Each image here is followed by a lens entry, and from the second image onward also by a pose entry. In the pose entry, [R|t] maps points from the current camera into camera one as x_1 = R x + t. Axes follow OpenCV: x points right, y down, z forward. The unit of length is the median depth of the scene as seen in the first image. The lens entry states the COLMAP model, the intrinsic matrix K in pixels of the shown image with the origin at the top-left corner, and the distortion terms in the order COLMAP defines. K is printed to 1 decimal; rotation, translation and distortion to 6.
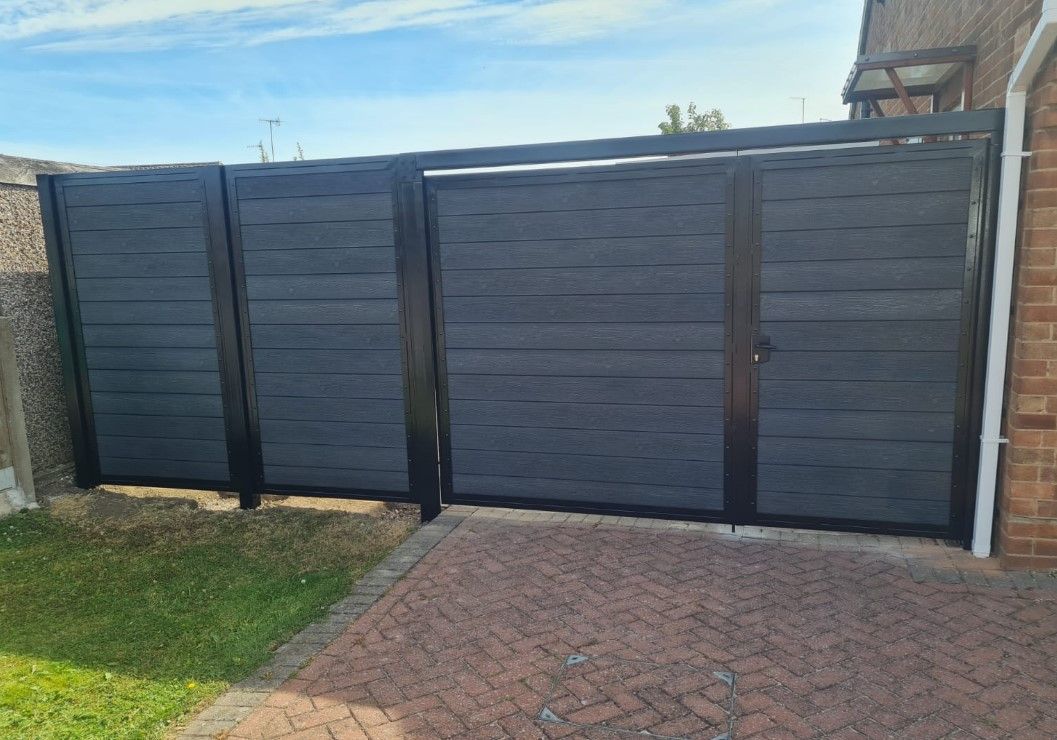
lens RADIAL K [[789.9, 0, 531.6], [0, 789.9, 368.5], [0, 0, 1]] dist [0.042969, -0.014790]
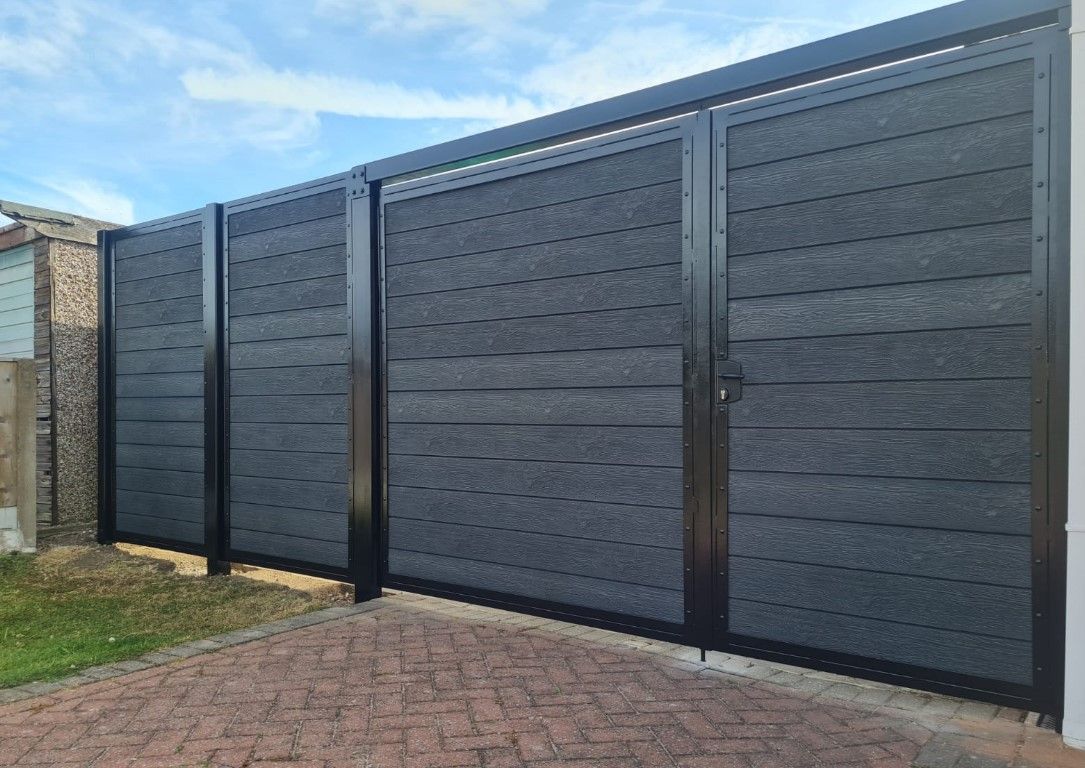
lens RADIAL K [[810.8, 0, 539.3], [0, 810.8, 395.0], [0, 0, 1]] dist [0.042969, -0.014790]
pose [[0.941430, 0.023327, -0.336400, 0.351090], [-0.074528, 0.987328, -0.140105, 0.091708], [0.328869, 0.156970, 0.931239, 0.278757]]
